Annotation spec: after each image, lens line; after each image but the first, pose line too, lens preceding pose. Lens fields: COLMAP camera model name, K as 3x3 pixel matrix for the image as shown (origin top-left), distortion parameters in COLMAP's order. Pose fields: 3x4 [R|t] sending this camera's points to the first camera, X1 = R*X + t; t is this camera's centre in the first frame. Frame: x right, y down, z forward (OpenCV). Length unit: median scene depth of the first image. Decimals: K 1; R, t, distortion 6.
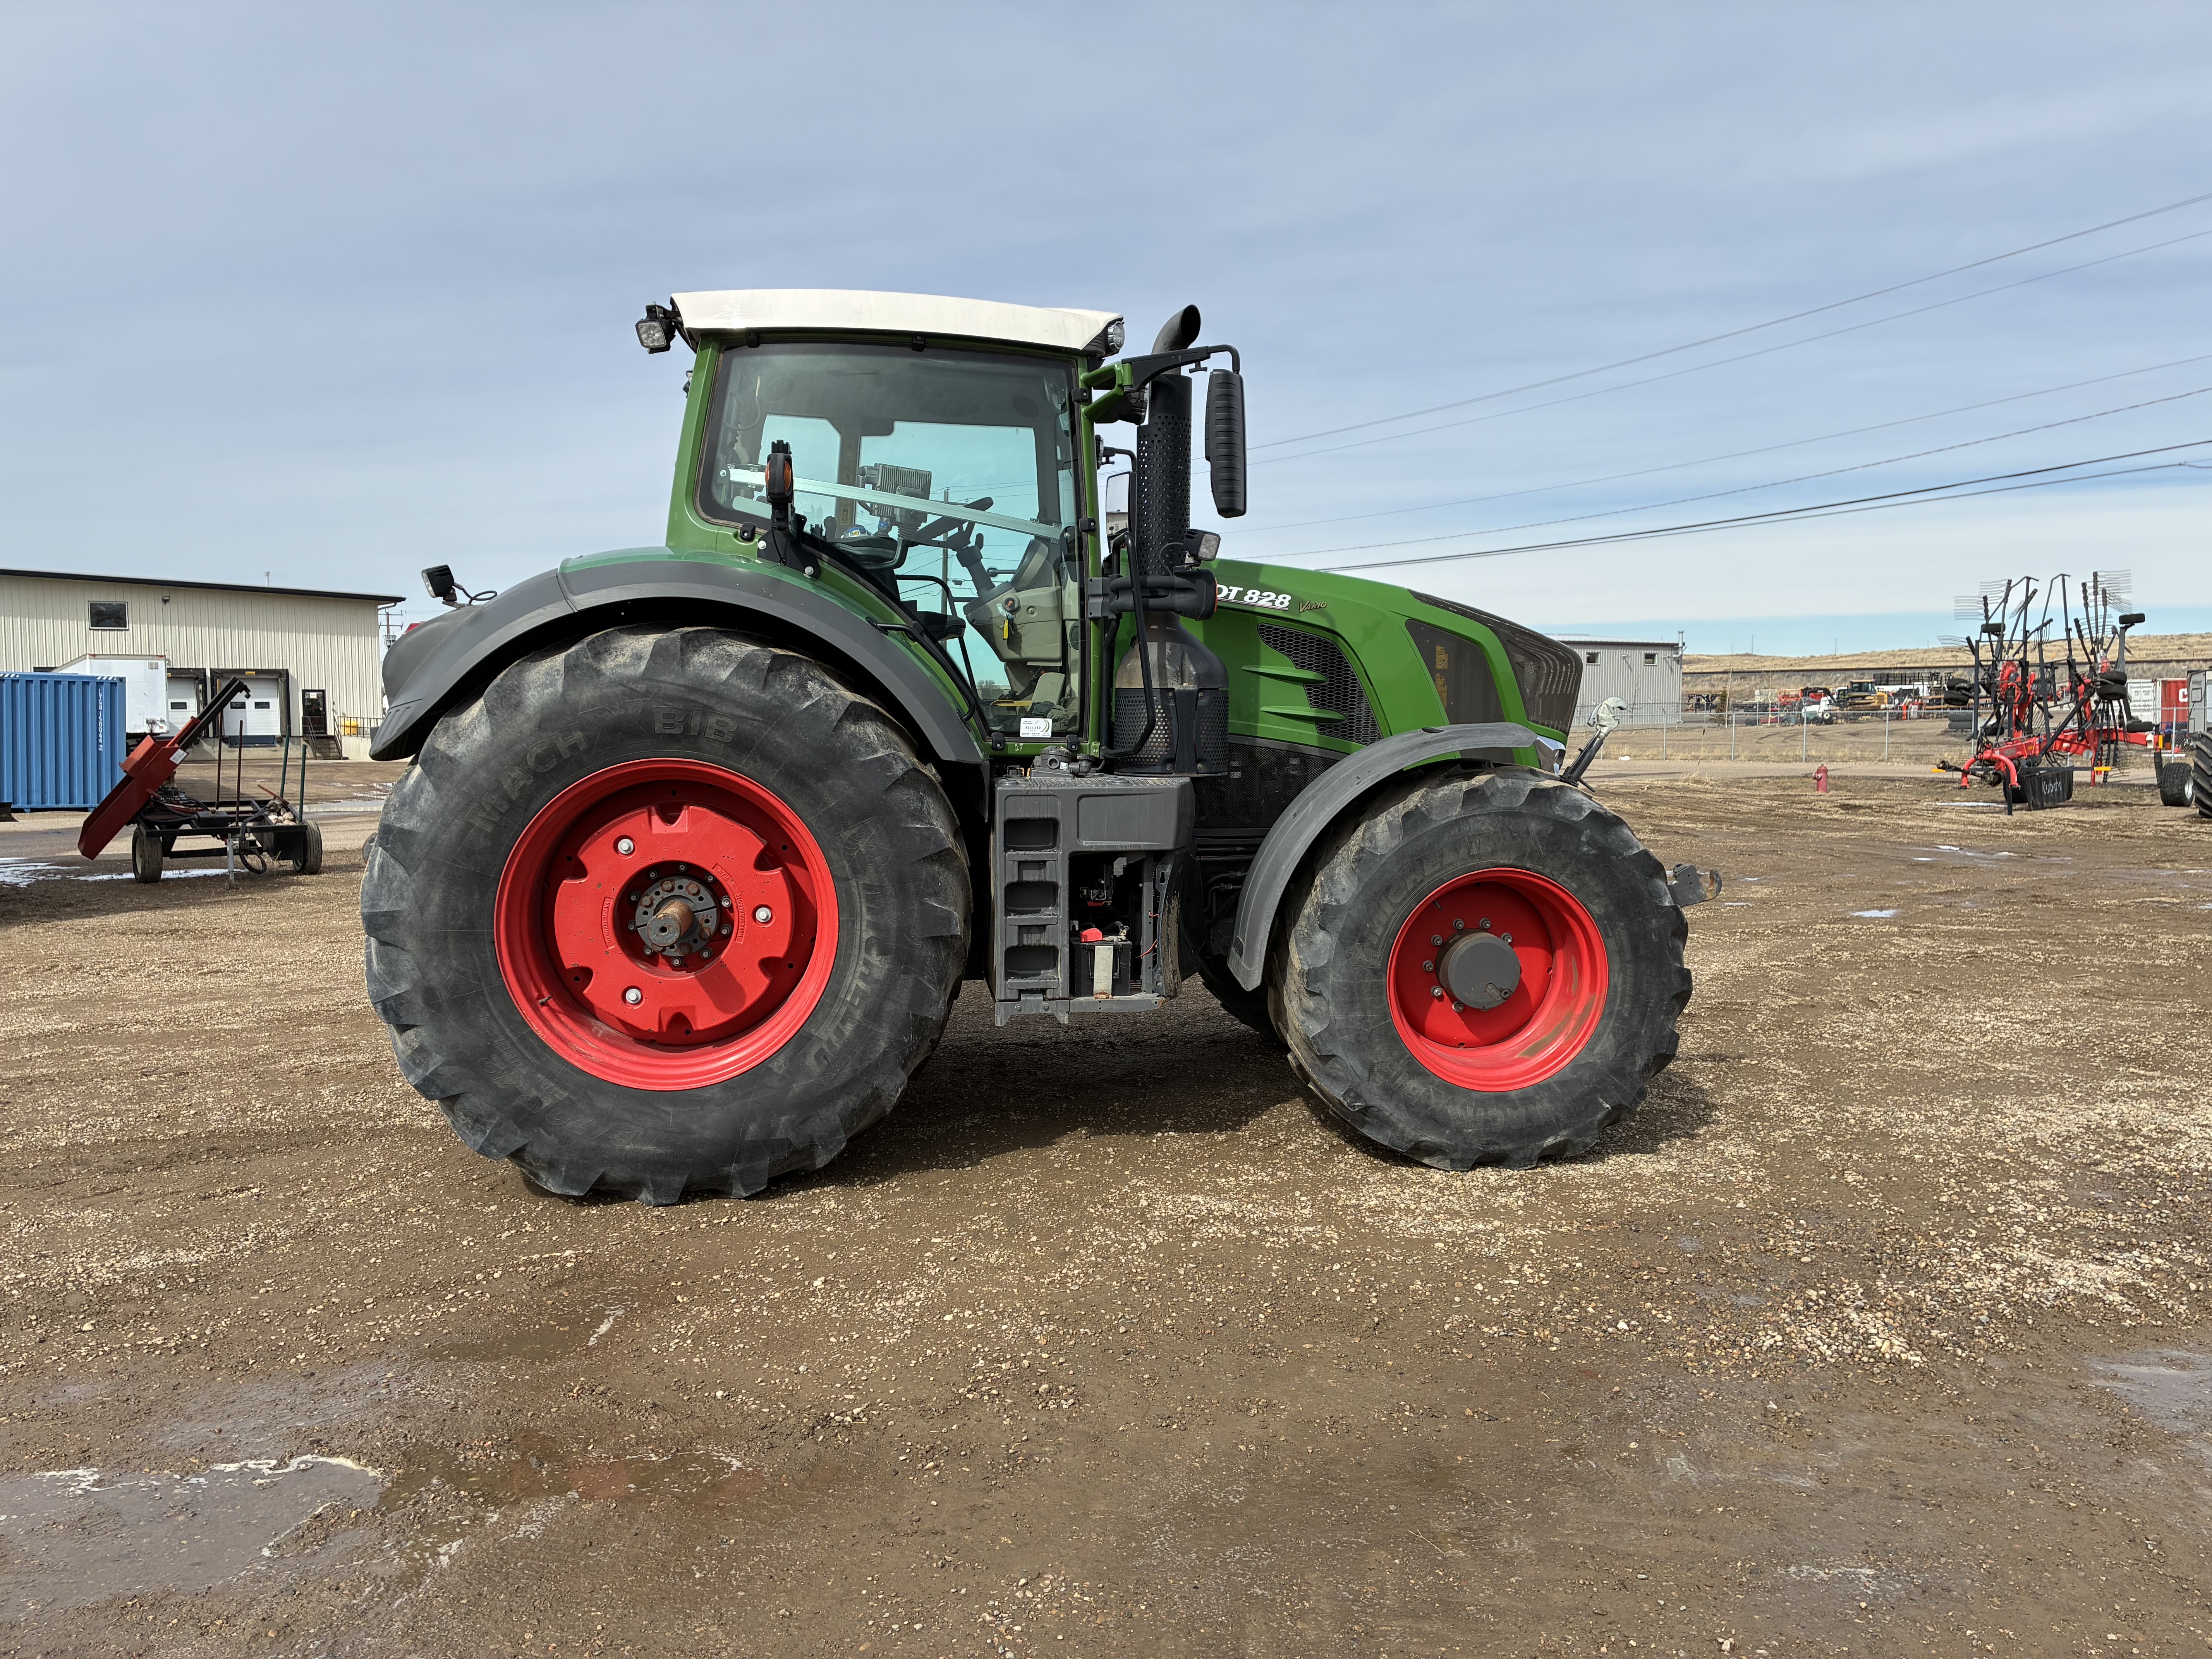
lens RADIAL K [[1706.1, 0, 1106.0], [0, 1706.1, 829.5], [0, 0, 1]] dist [0.057369, -0.067530]
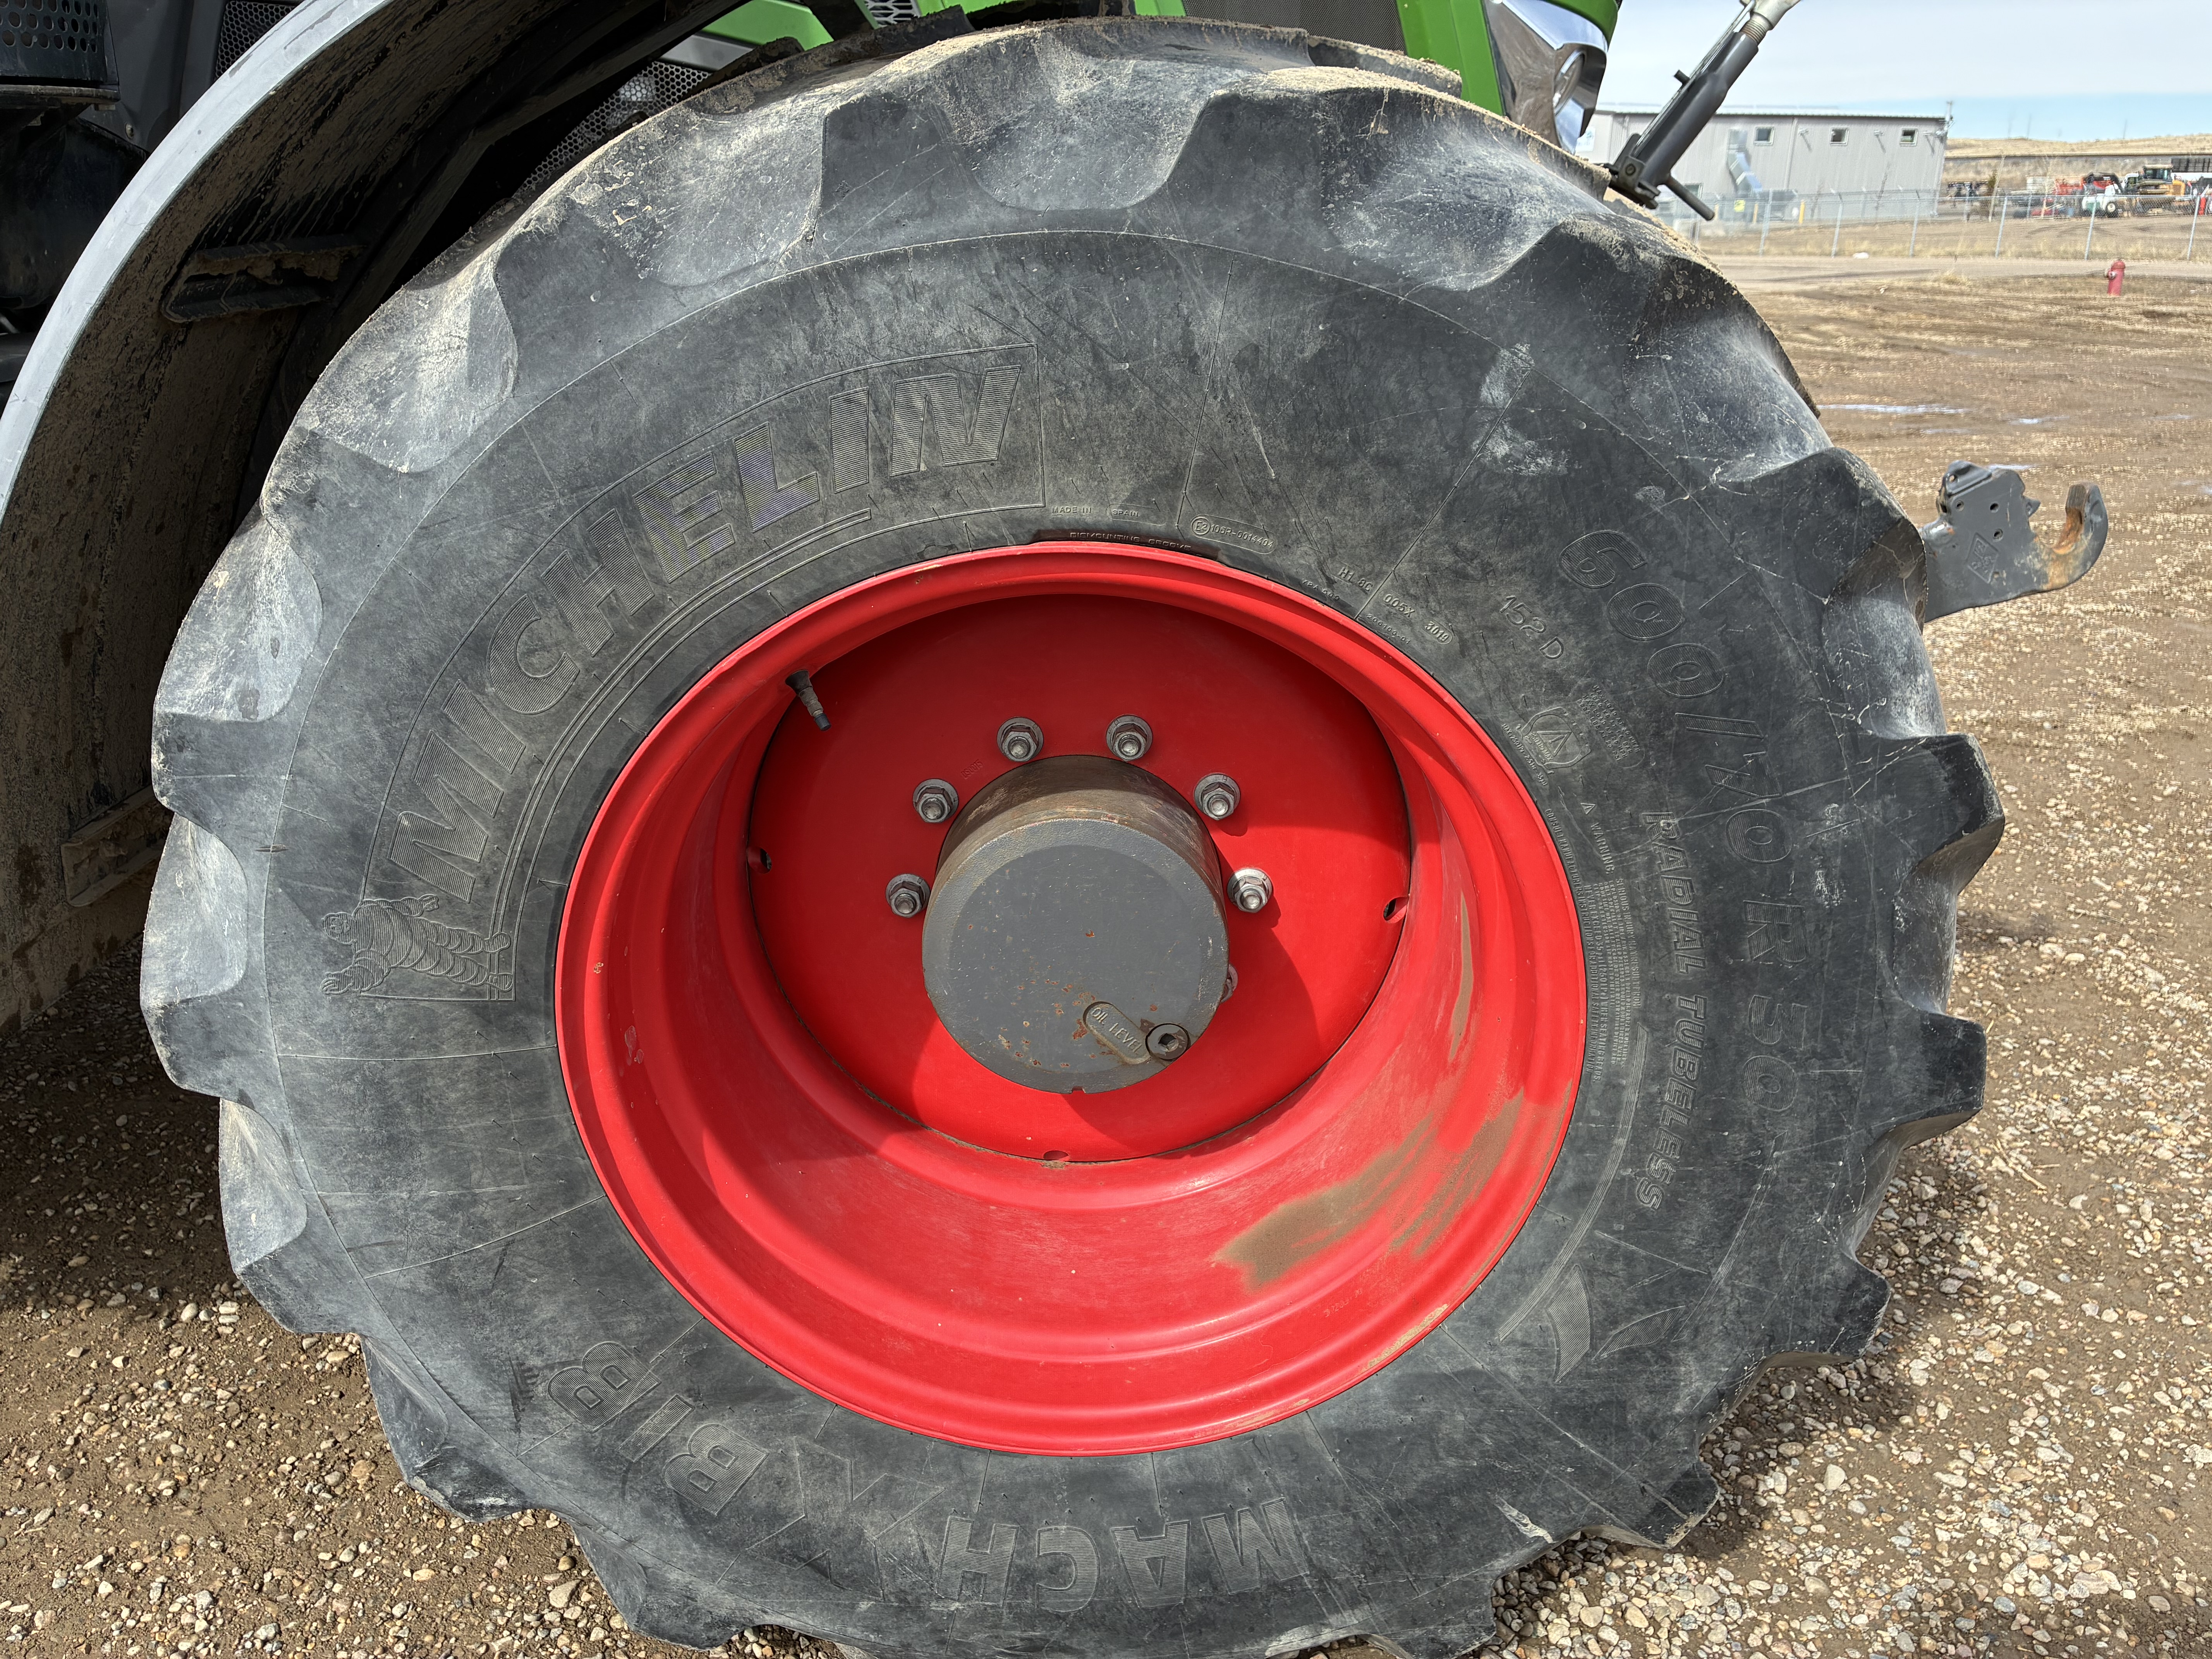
lens RADIAL K [[1617.9, 0, 1113.3], [0, 1617.9, 823.1], [0, 0, 1]] dist [0.052048, -0.068995]
pose [[0.993162, 0.034266, -0.111598, 0.287794], [-0.001446, 0.959490, 0.281740, 0.000776], [0.116731, -0.279652, 0.952979, 0.904433]]
